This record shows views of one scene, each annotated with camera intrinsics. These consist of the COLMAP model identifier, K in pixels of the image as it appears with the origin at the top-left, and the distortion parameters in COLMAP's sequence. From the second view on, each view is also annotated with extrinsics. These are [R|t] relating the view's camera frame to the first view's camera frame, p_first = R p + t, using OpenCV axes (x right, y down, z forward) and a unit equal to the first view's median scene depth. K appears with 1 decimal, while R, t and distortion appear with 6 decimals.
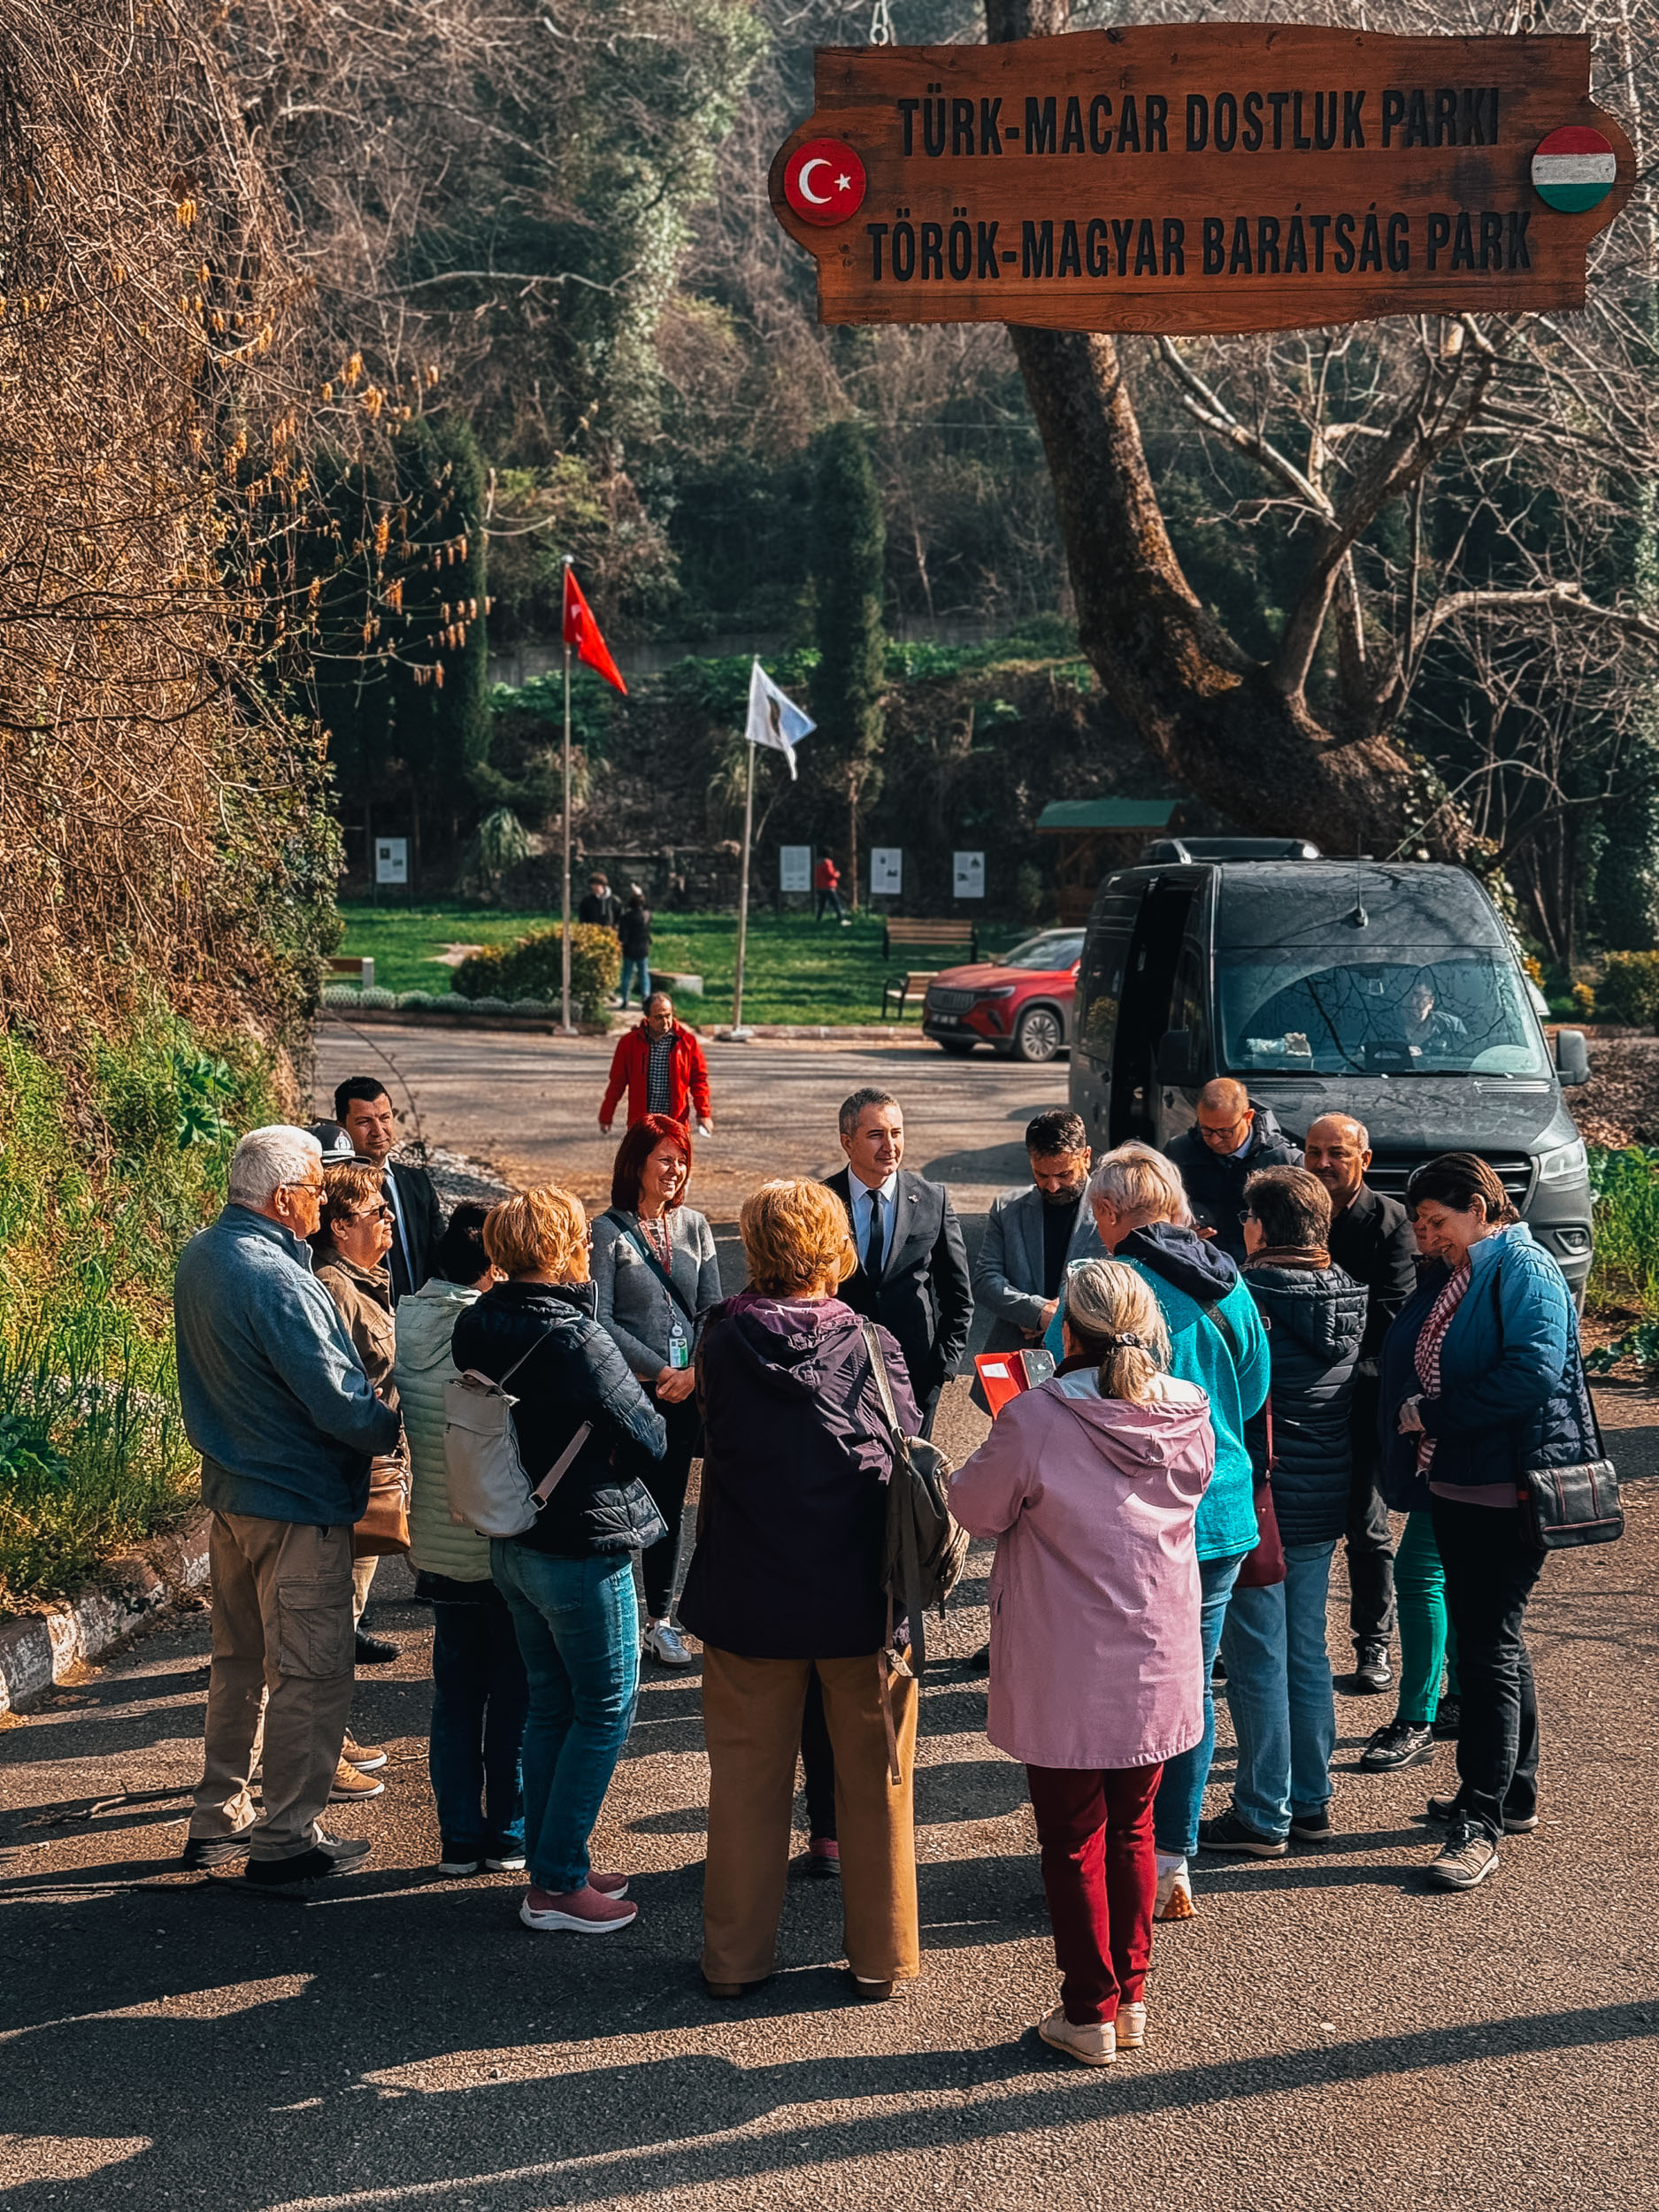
lens RADIAL K [[3303.8, 0, 829.5], [0, 3303.8, 1106.0], [0, 0, 1]] dist [0.184633, -0.138126]
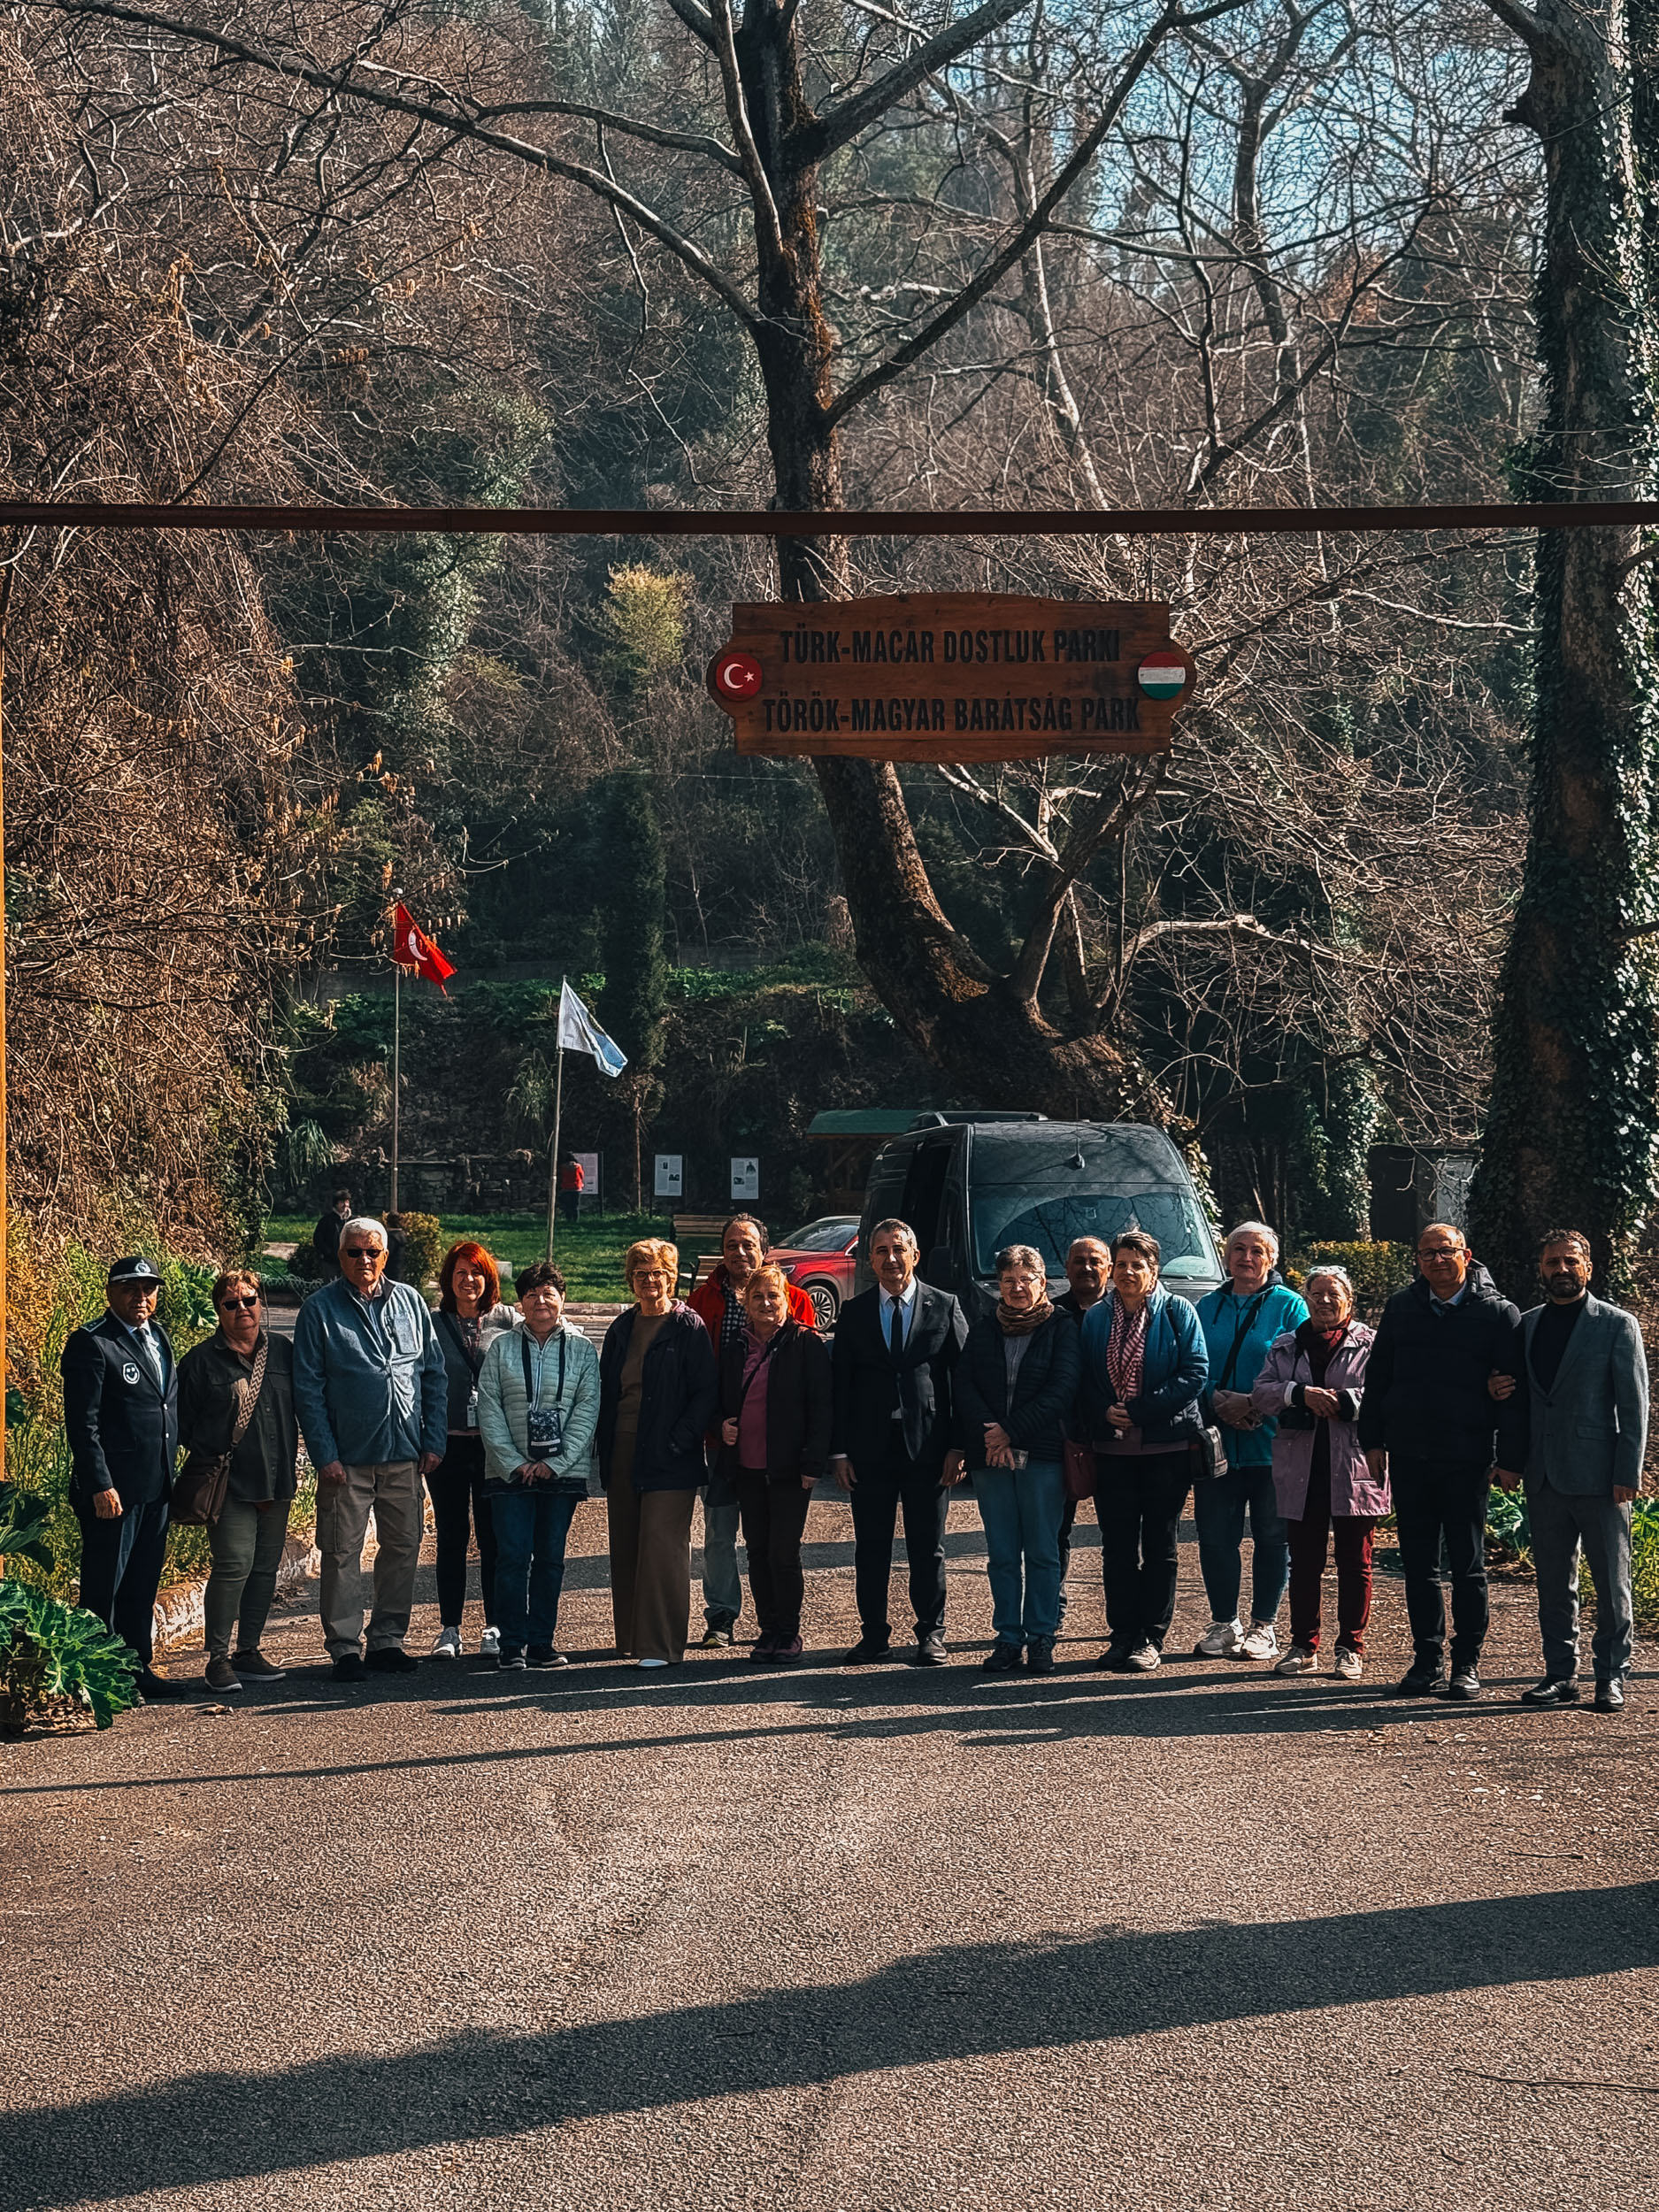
lens RADIAL K [[3303.8, 0, 829.5], [0, 3303.8, 1106.0], [0, 0, 1]] dist [0.184633, -0.138126]
pose [[0.997323, -0.001400, 0.073110, -0.022631], [0.008635, 0.995075, -0.098744, 0.032908], [-0.072611, 0.099111, 0.992424, -0.194363]]
